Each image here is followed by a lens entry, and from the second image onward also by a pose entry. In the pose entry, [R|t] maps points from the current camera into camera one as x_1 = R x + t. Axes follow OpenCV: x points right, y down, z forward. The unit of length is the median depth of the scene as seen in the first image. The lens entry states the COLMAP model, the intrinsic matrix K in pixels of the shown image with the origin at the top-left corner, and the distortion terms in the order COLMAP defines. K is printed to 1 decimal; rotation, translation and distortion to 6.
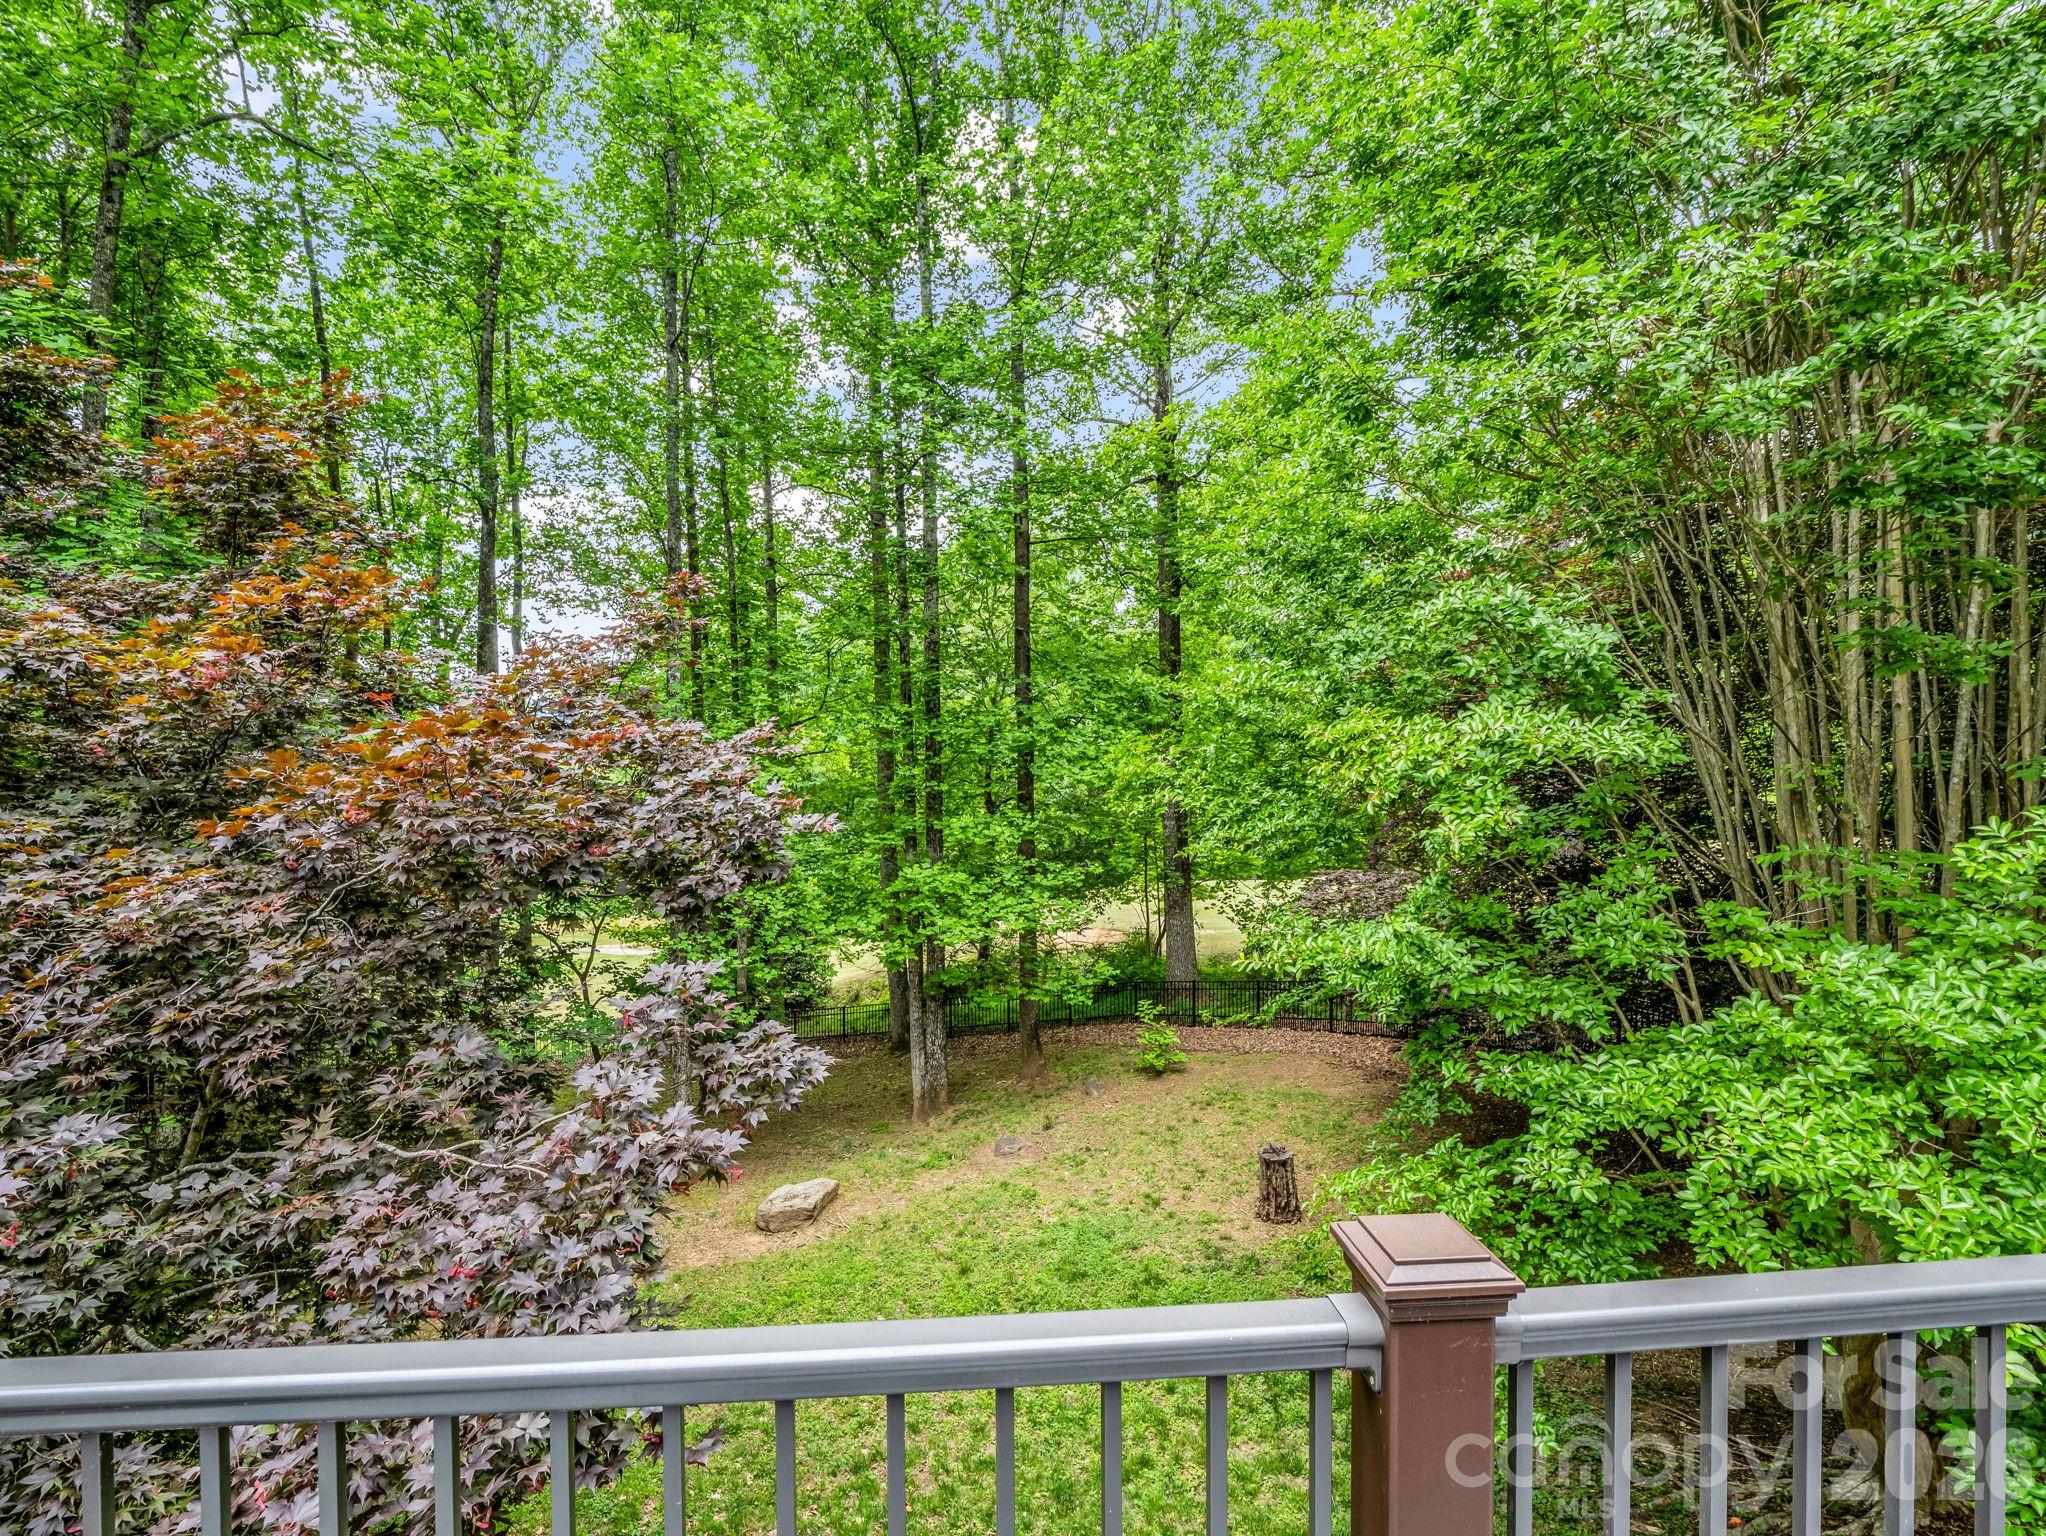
lens RADIAL K [[1019.8, 0, 1023.0], [0, 1019.8, 768.0], [0, 0, 1]] dist [-0.012374, 0.000040]
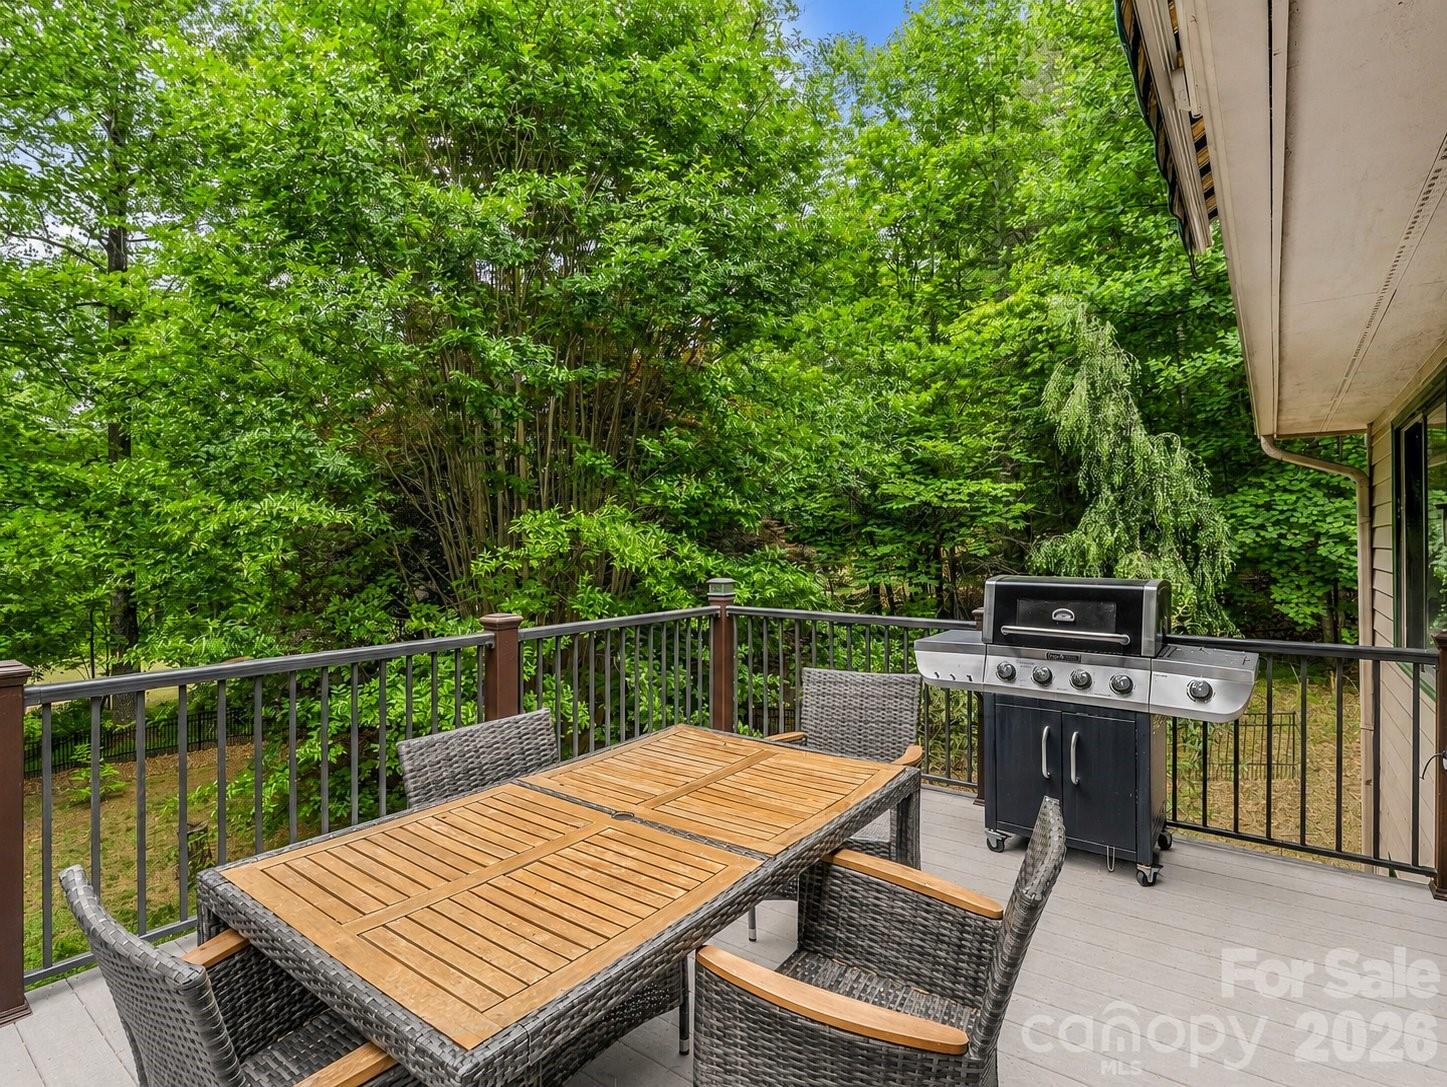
lens RADIAL K [[721.2, 0, 723.5], [0, 721.2, 543.5], [0, 0, 1]] dist [-0.012374, 0.000040]
pose [[0.683187, 0.006804, 0.730212, 0.075835], [0.005274, 0.999885, -0.014252, 0.040480], [-0.730225, 0.013588, 0.683072, -0.388537]]
